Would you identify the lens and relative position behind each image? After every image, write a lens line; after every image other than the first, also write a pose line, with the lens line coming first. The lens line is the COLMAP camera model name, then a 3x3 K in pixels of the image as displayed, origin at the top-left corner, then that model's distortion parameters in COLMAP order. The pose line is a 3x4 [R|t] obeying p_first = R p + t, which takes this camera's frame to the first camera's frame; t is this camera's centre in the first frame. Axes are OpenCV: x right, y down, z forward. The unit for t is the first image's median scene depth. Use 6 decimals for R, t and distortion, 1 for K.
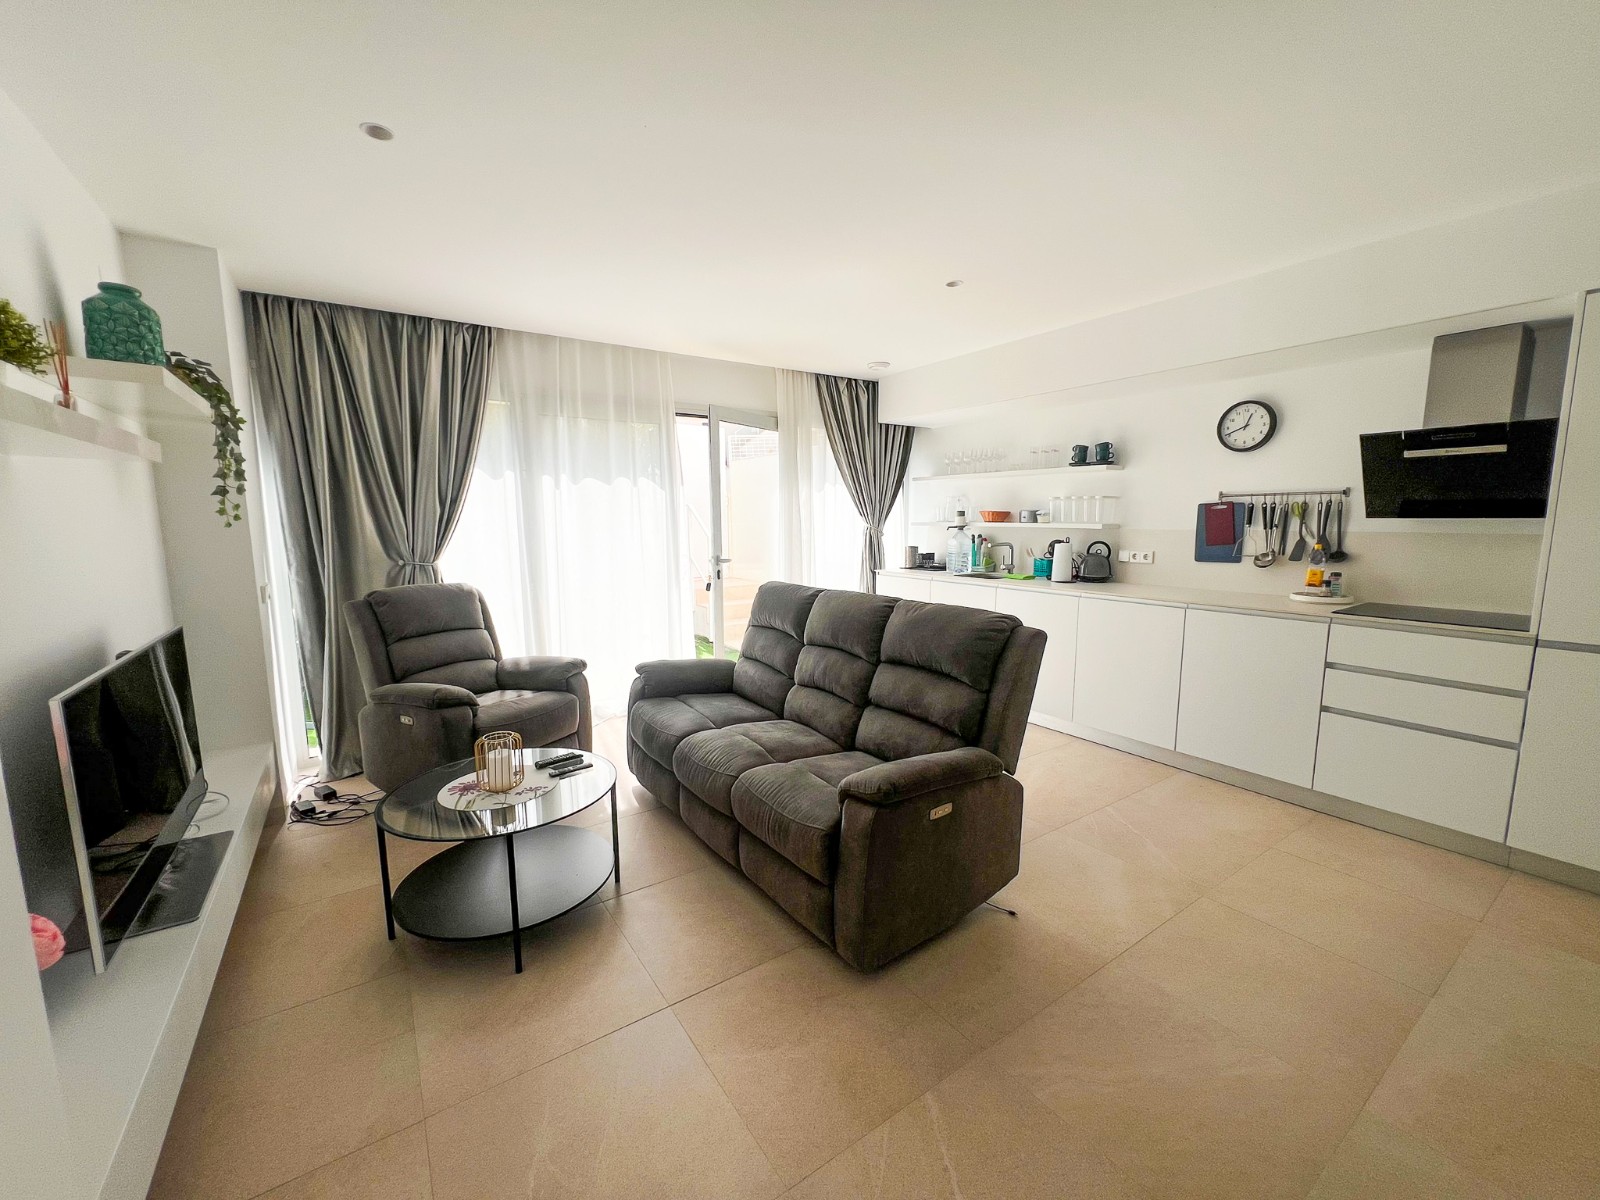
lens RADIAL K [[645.5, 0, 792.4], [0, 645.5, 605.5], [0, 0, 1]] dist [0.000407, 0.000060]
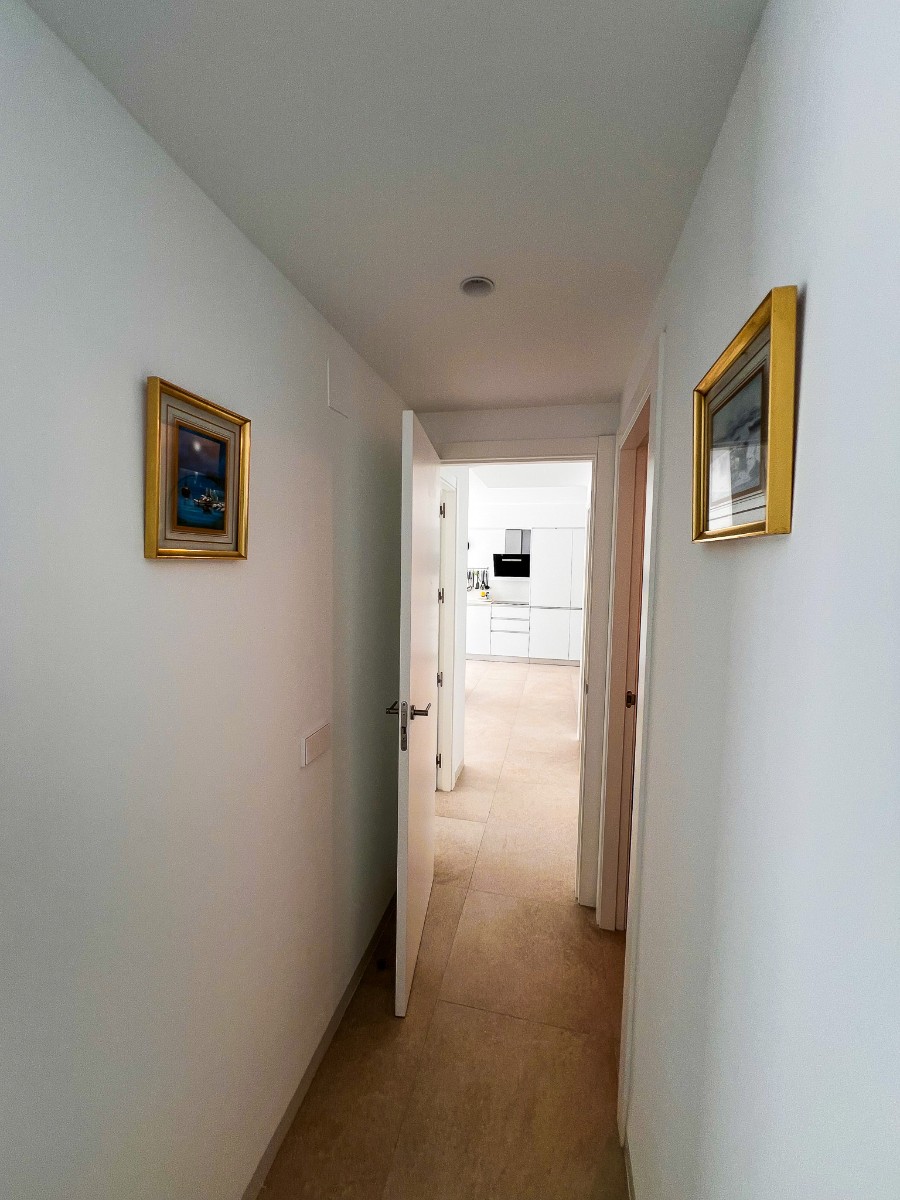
lens RADIAL K [[491.3, 0, 450.0], [0, 491.3, 600.0], [0, 0, 1]] dist [-0.000872, 0.000193]
pose [[0.723582, -0.027174, 0.689704, -0.970273], [0.070216, 0.996939, -0.034385, 0.058261], [-0.686658, 0.073309, 0.723275, -0.650847]]
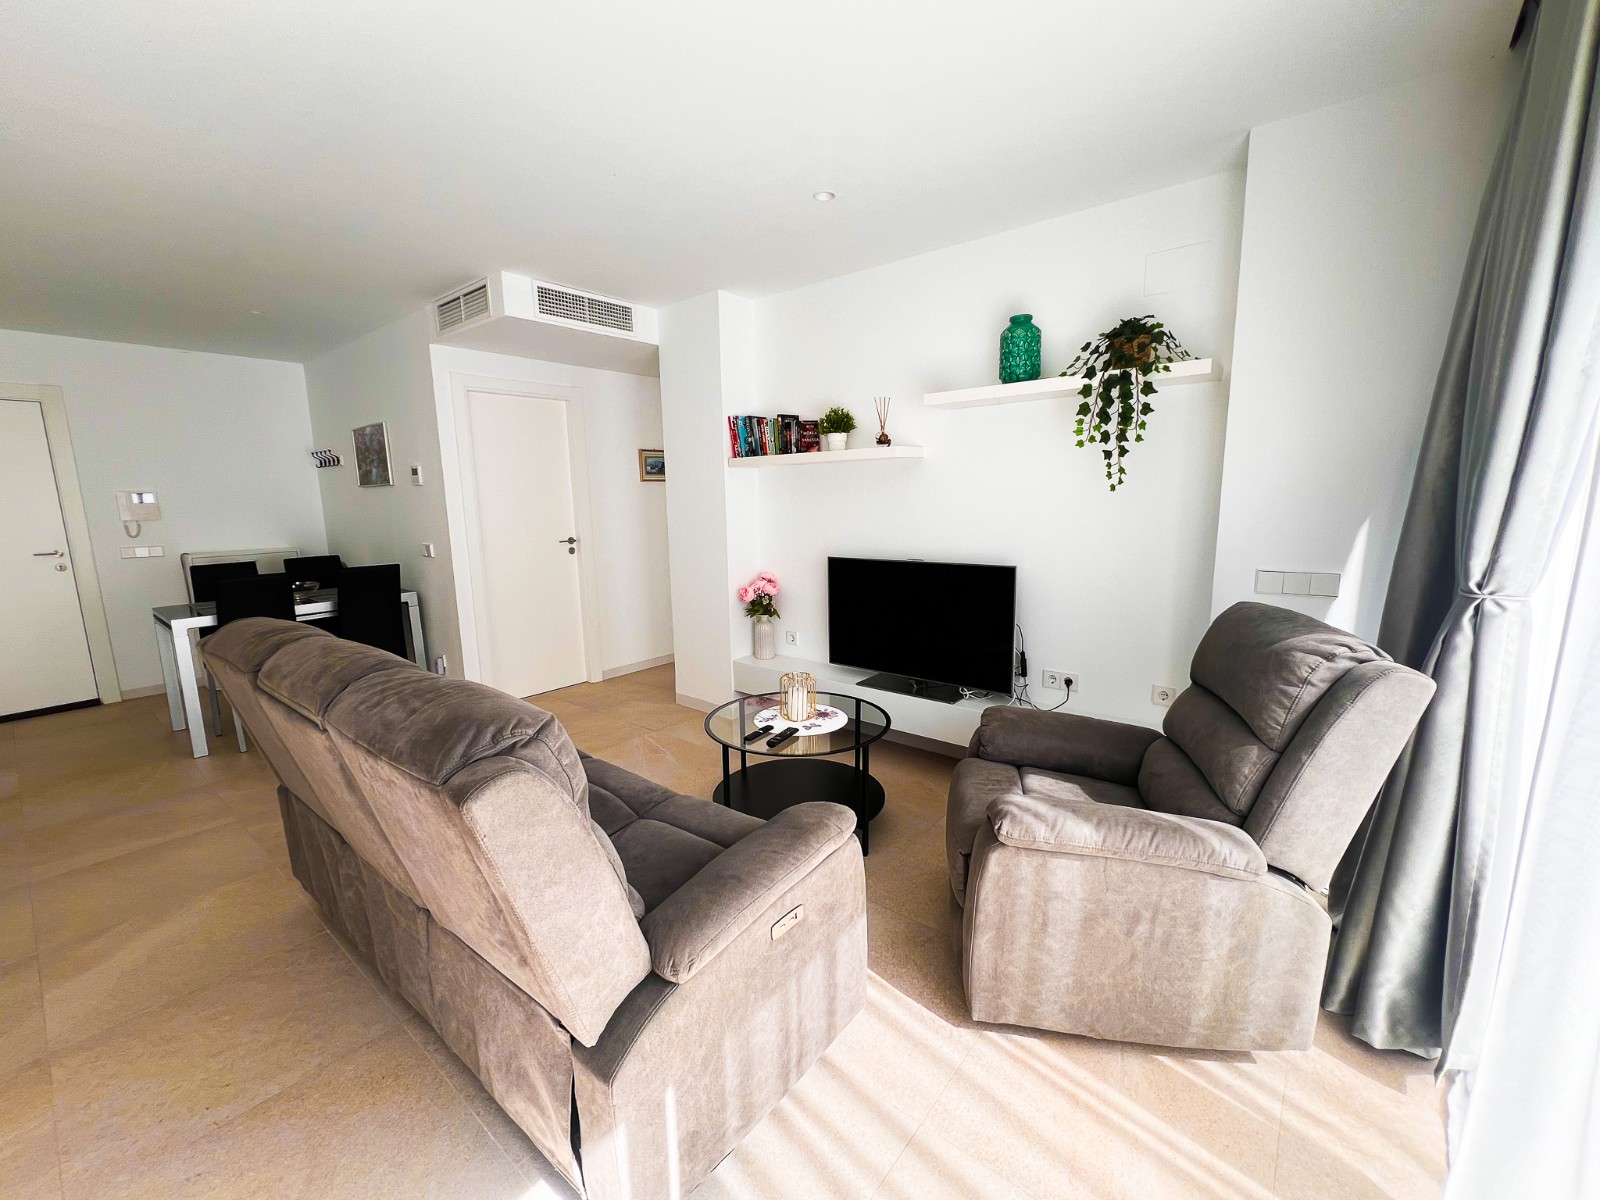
lens RADIAL K [[672.4, 0, 792.4], [0, 672.4, 602.8], [0, 0, 1]] dist [0.000059, -0.000098]
pose [[-0.961680, 0.069409, -0.265244, -0.080456], [-0.010573, 0.957318, 0.288844, -0.173710], [0.273972, 0.280580, -0.919899, 1.297294]]
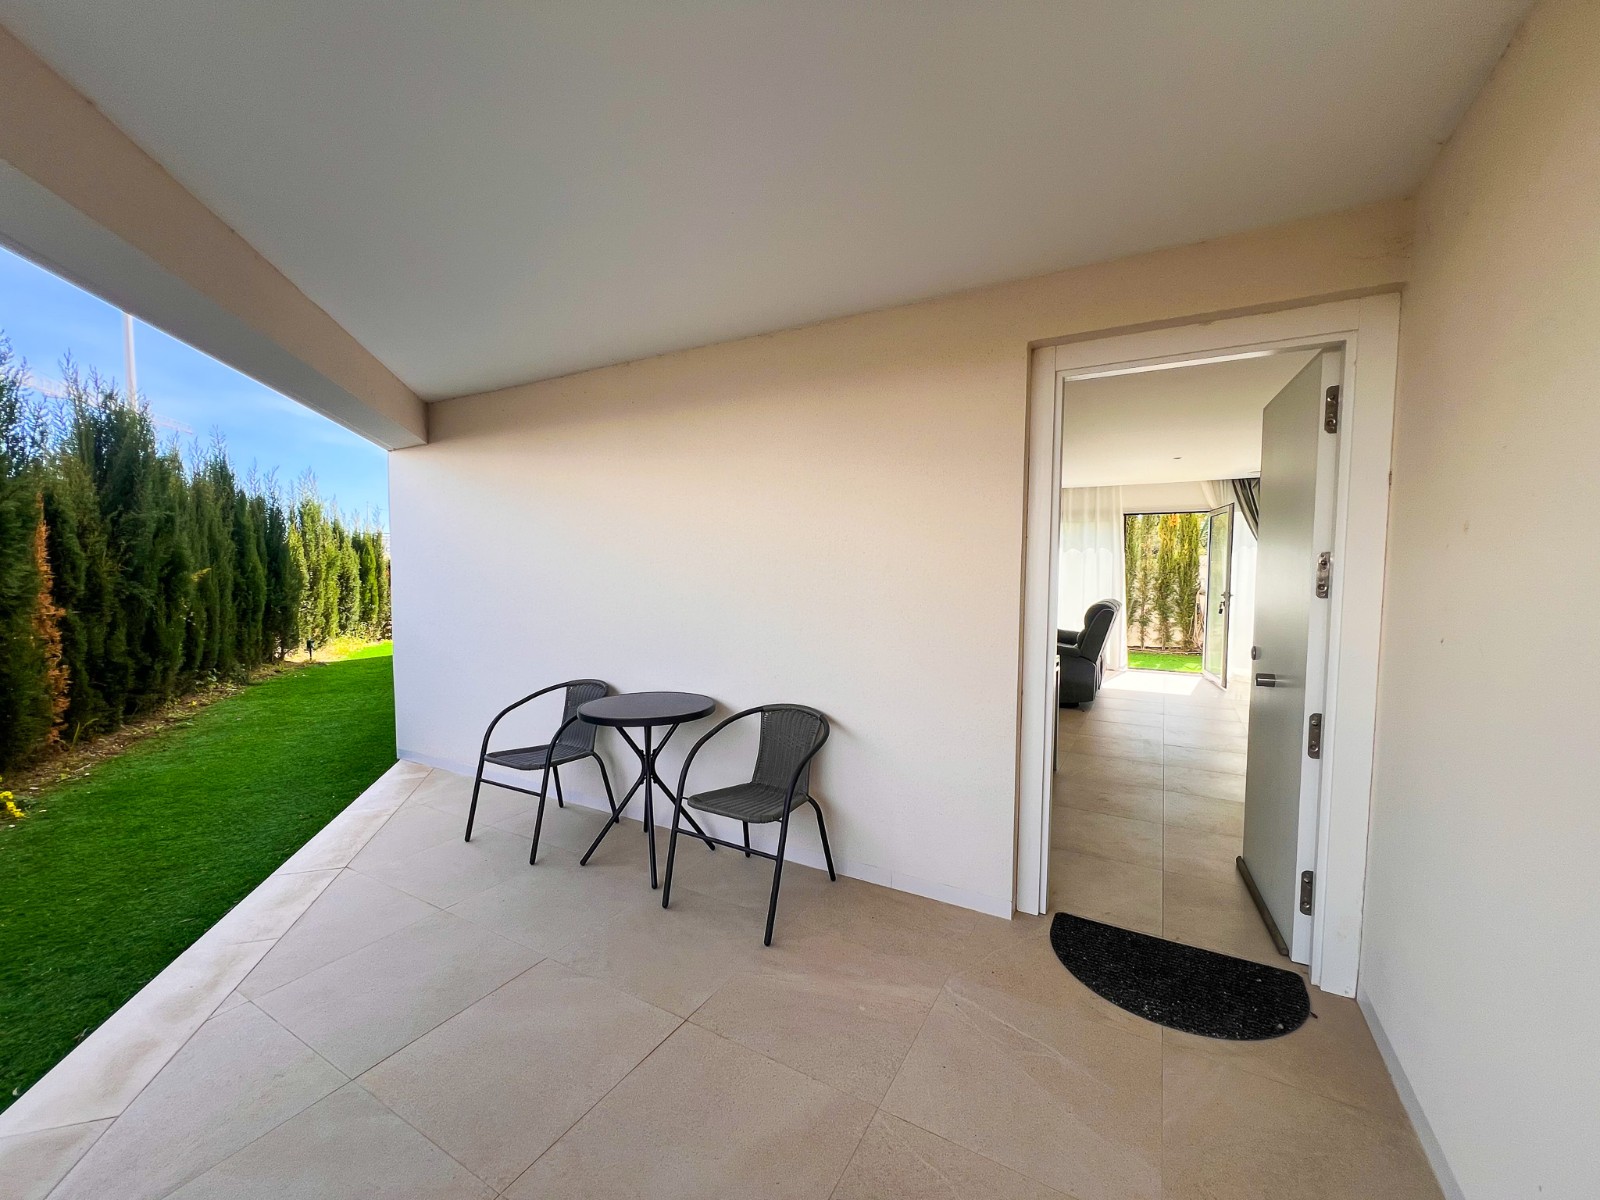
lens RADIAL K [[631.4, 0, 797.5], [0, 631.4, 604.2], [0, 0, 1]] dist [-0.002301, 0.000065]
pose [[0.434171, 0.058594, -0.898923, 1.371686], [-0.132947, 0.991123, 0.000392, 0.115664], [0.890966, 0.119339, 0.438107, -0.814778]]
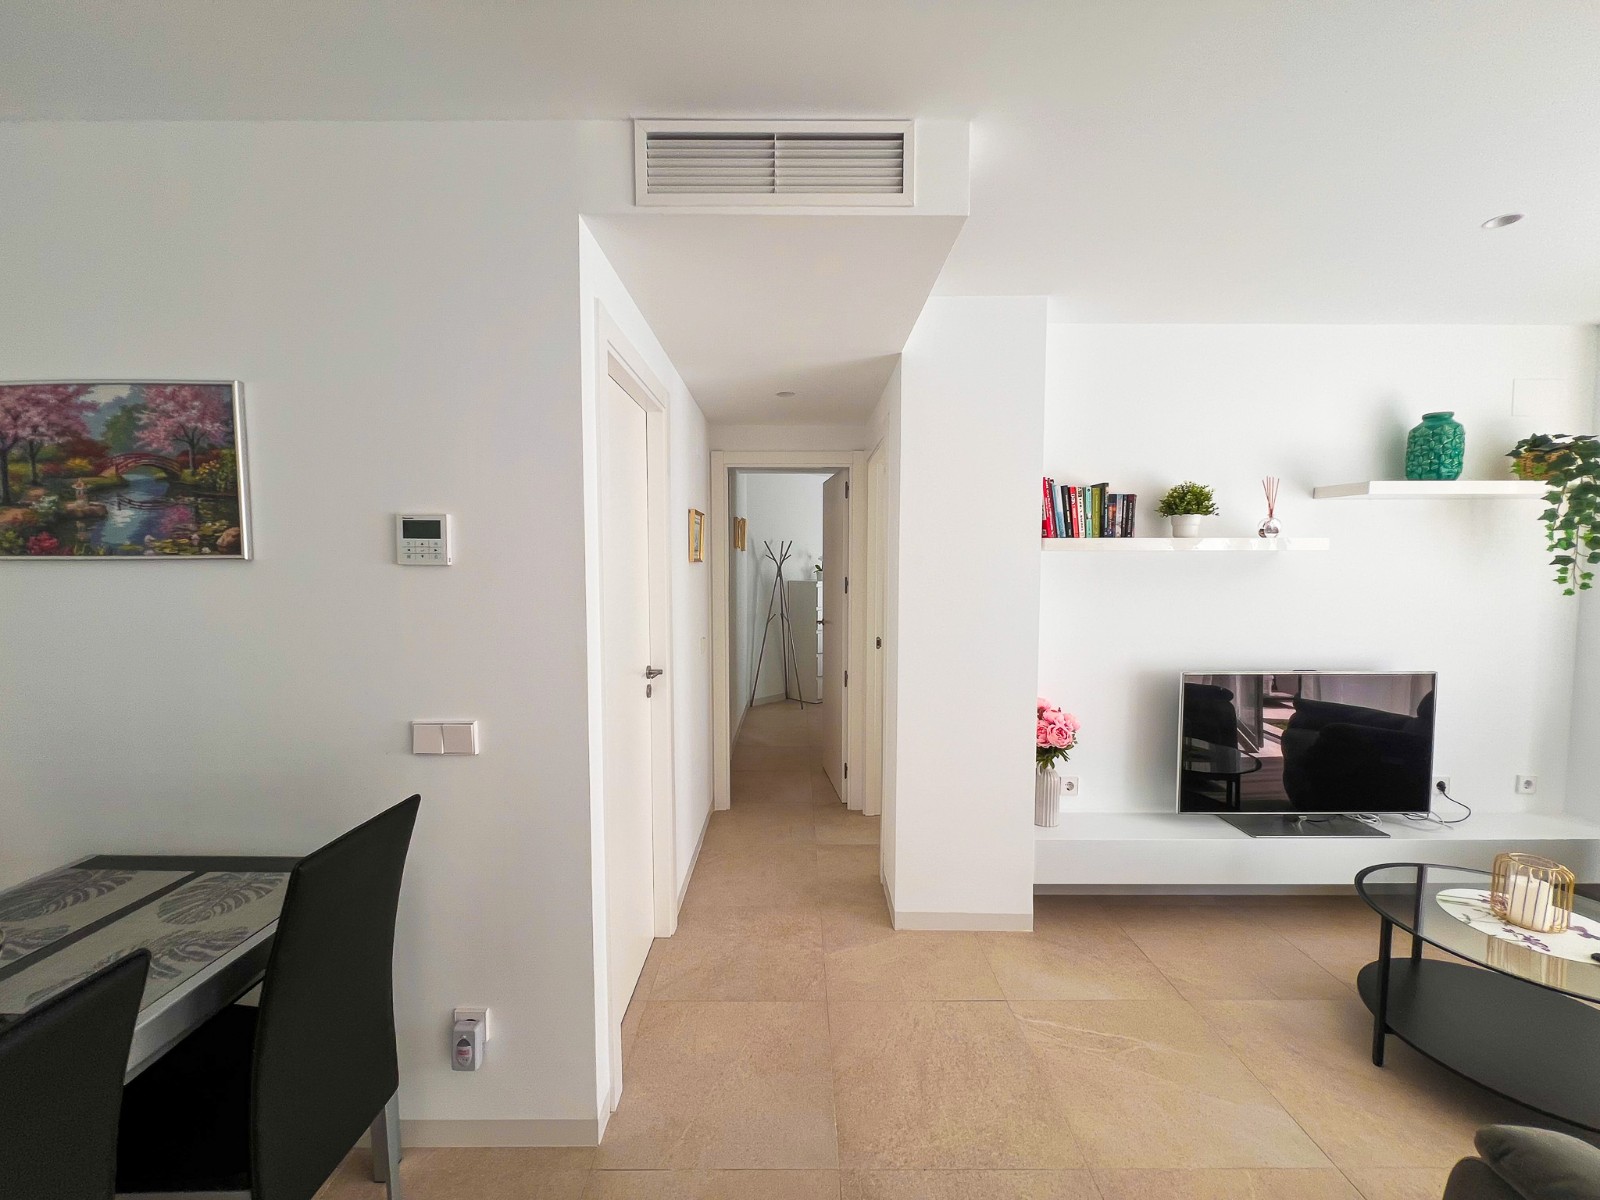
lens RADIAL K [[645.5, 0, 792.4], [0, 645.5, 605.5], [0, 0, 1]] dist [0.000407, 0.000060]
pose [[-0.559464, 0.054892, -0.827035, 0.451589], [-0.108295, 0.984410, 0.138596, -0.079435], [0.821749, 0.167103, -0.544798, 0.385607]]
